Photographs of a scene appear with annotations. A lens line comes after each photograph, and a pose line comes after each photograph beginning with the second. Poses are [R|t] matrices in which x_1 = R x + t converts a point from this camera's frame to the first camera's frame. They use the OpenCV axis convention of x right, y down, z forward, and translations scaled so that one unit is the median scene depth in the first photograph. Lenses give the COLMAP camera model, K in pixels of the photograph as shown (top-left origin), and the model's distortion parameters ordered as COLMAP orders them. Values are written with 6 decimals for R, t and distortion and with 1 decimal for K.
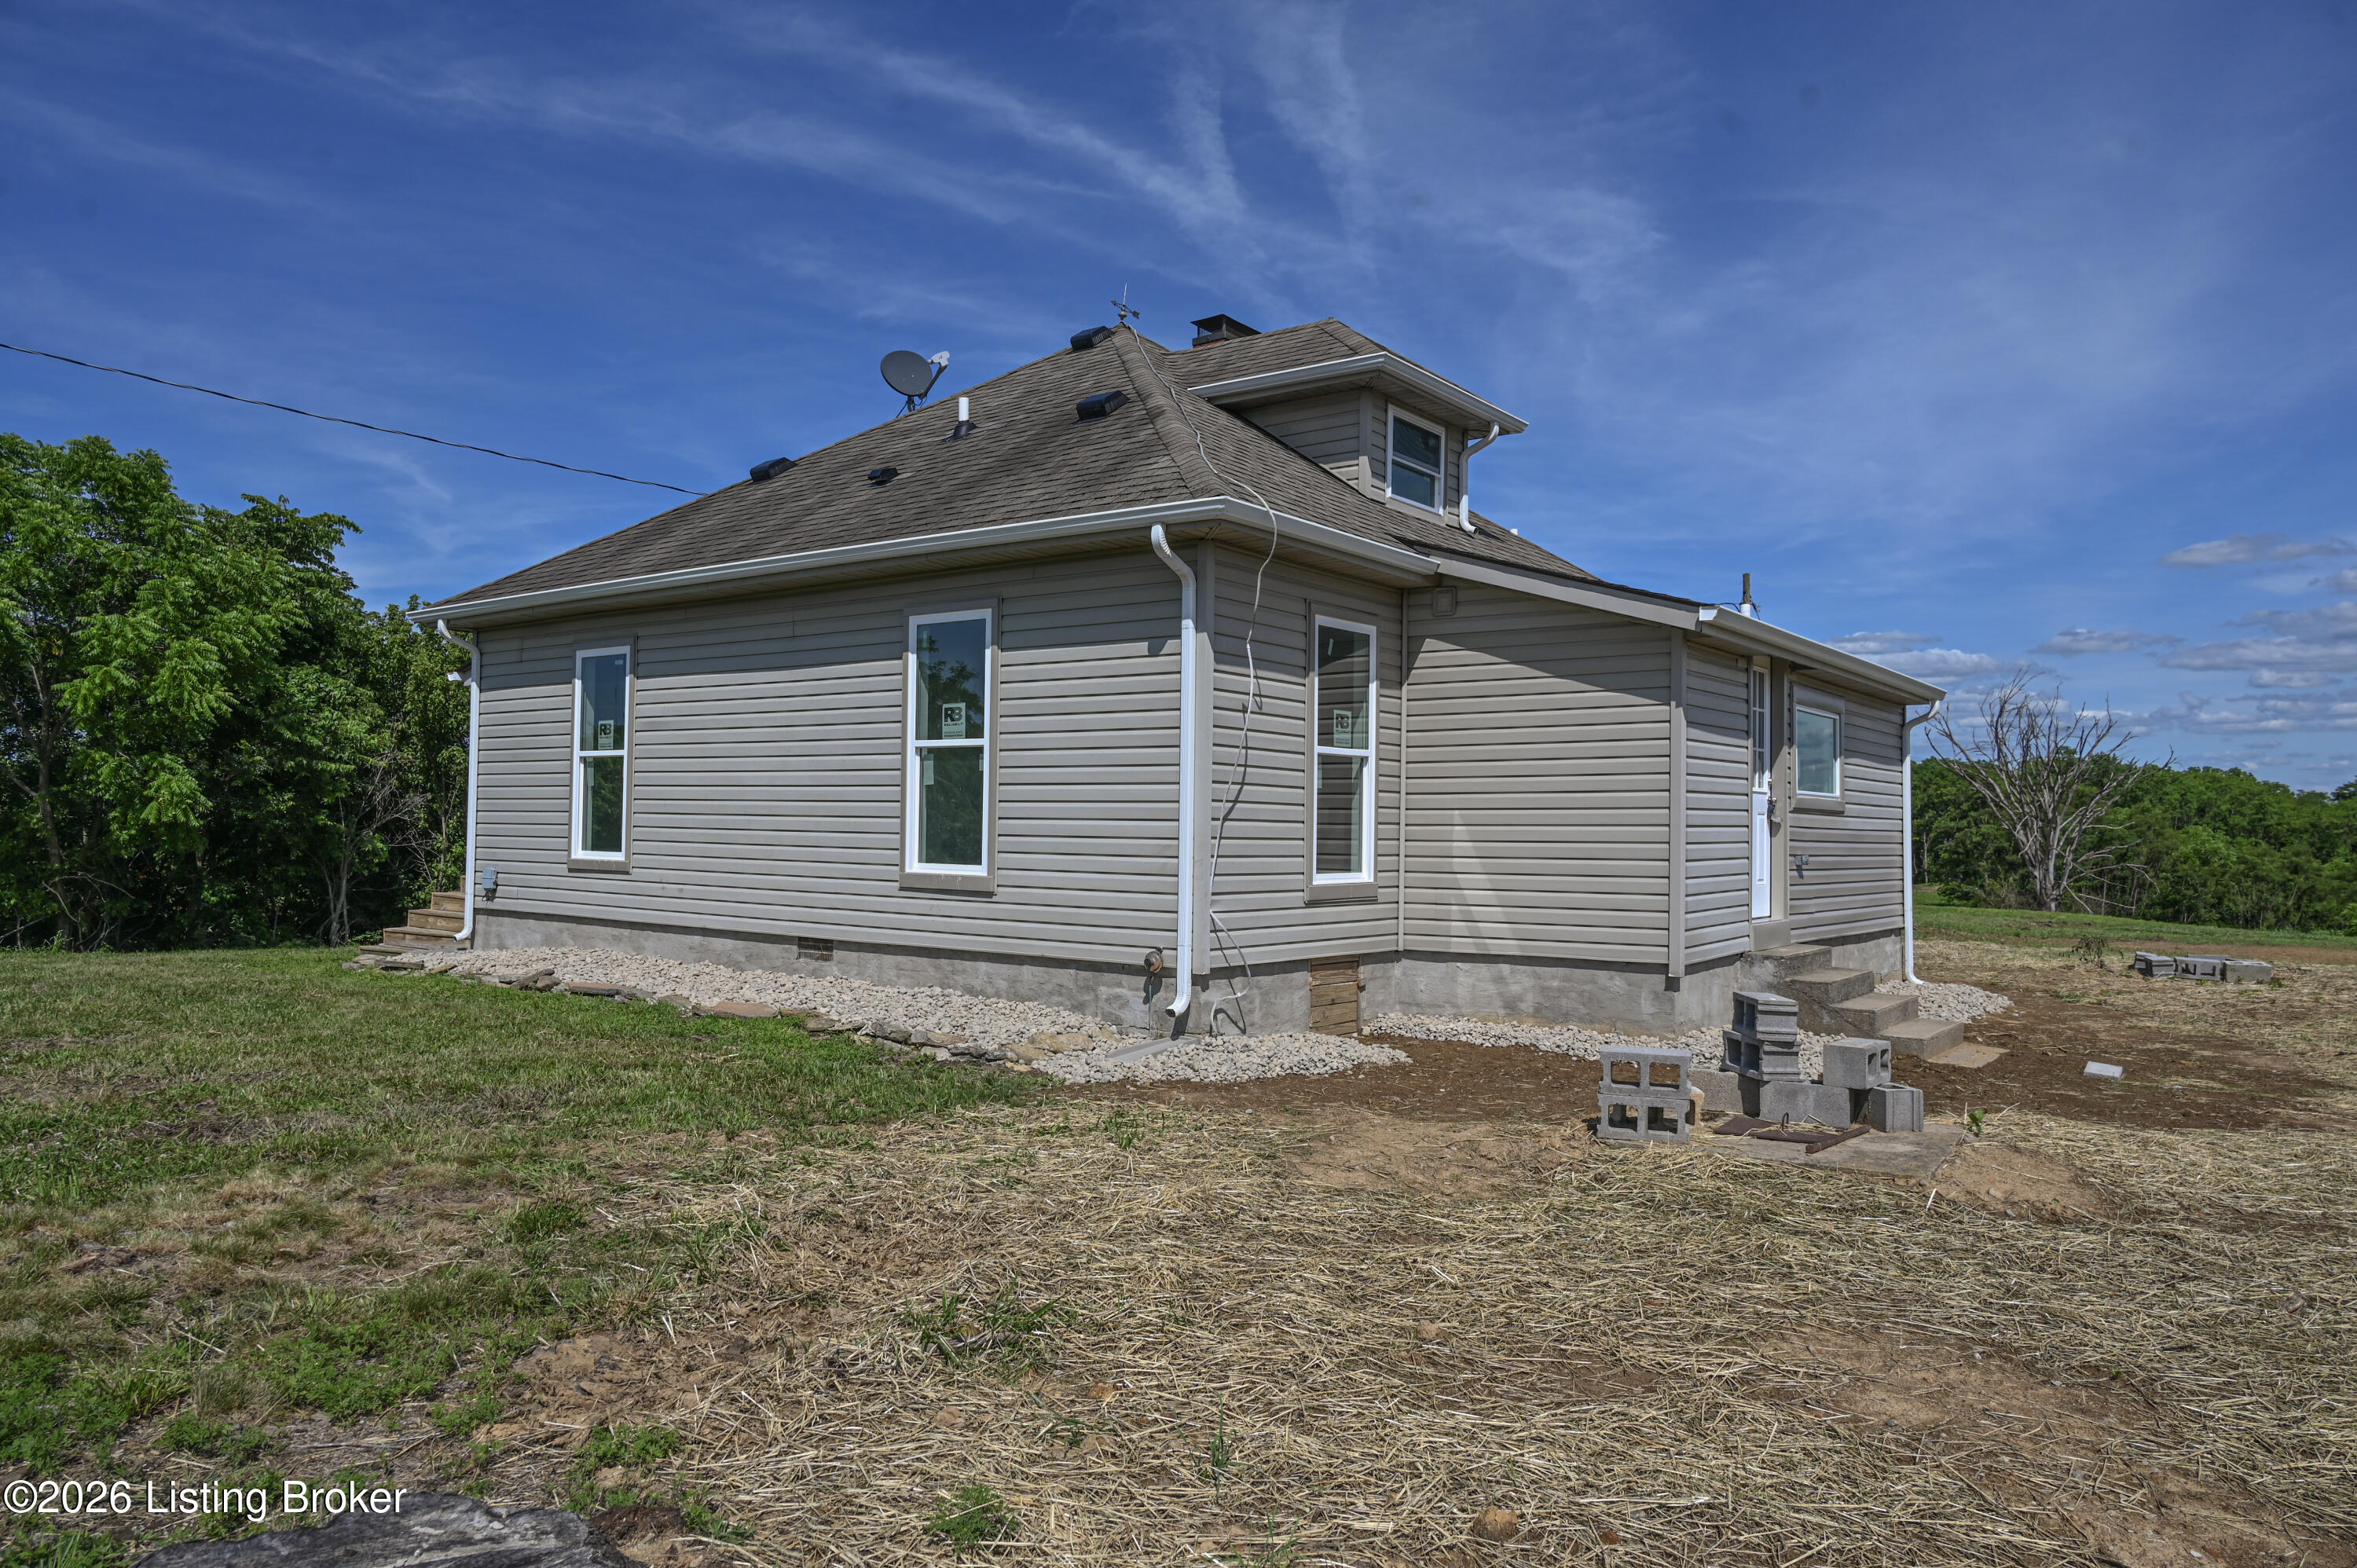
lens RADIAL K [[1563.9, 0, 1198.7], [0, 1563.9, 794.6], [0, 0, 1]] dist [0.000138, -0.000351]
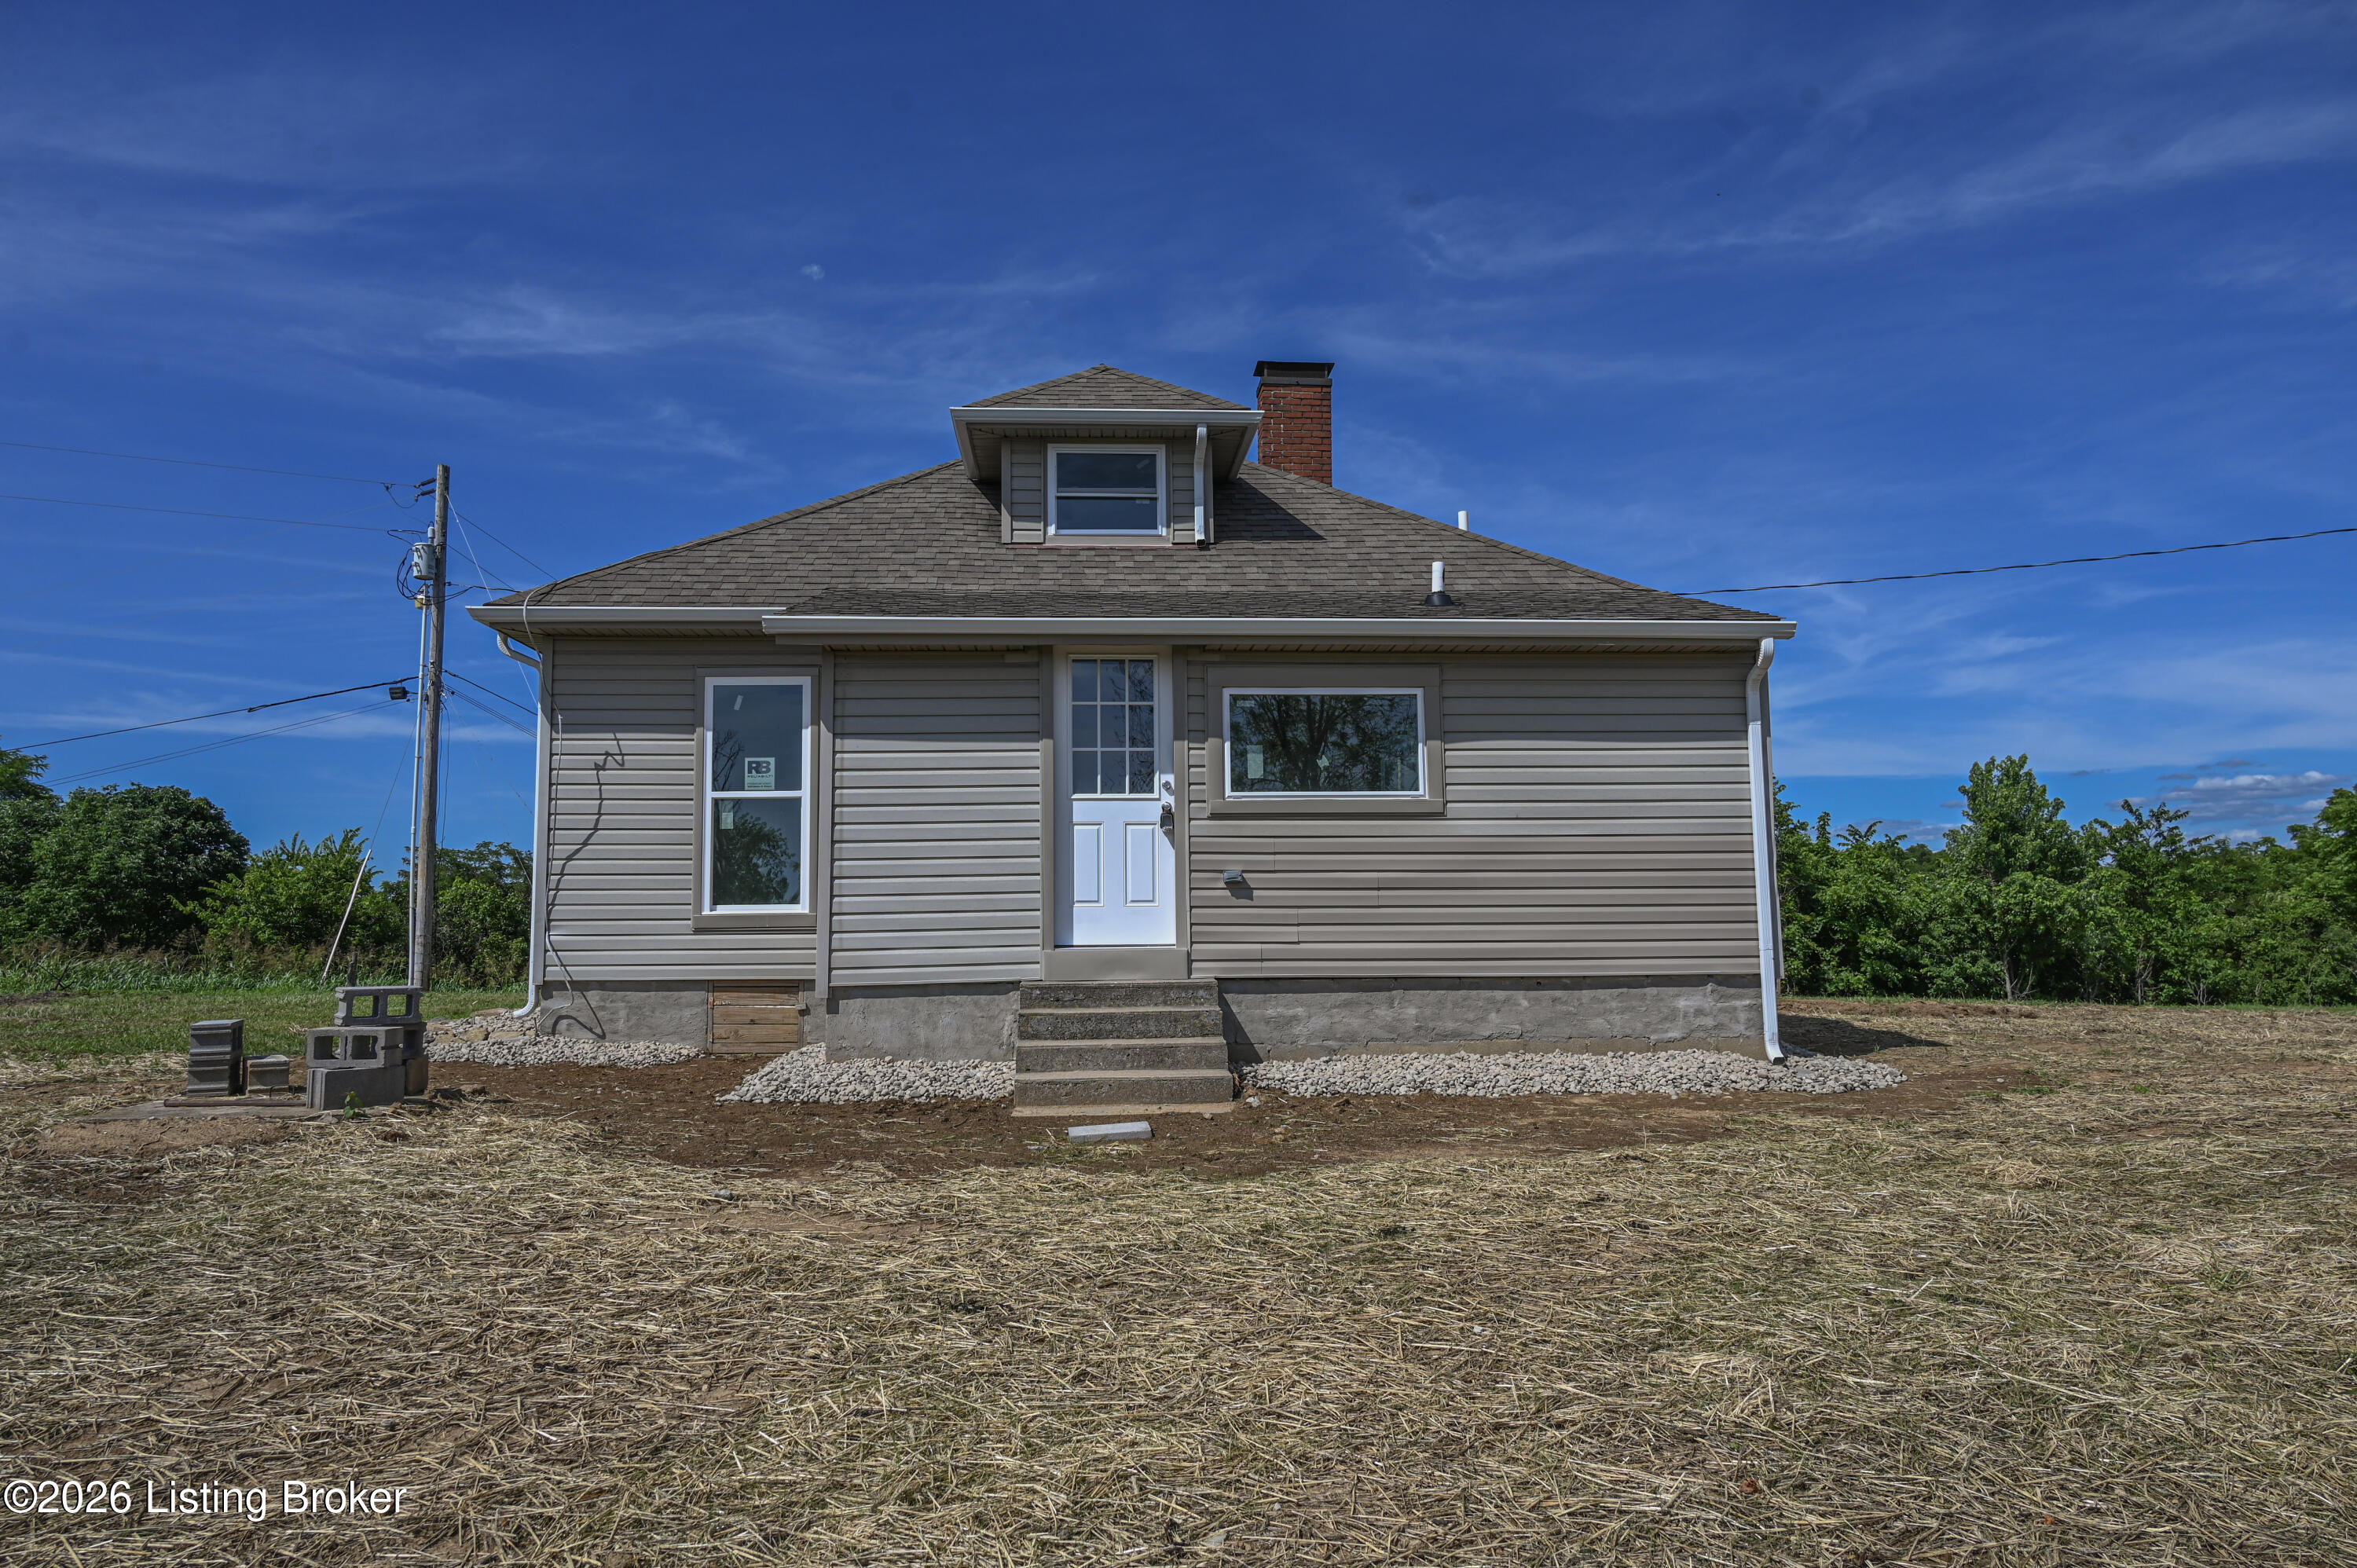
lens RADIAL K [[1563.9, 0, 1201.1], [0, 1563.9, 774.9], [0, 0, 1]] dist [0.000138, -0.000351]
pose [[0.639901, -0.095194, -0.762538, 0.881033], [0.035231, 0.994888, -0.094636, 0.057958], [0.767649, 0.033693, 0.639984, 0.412187]]
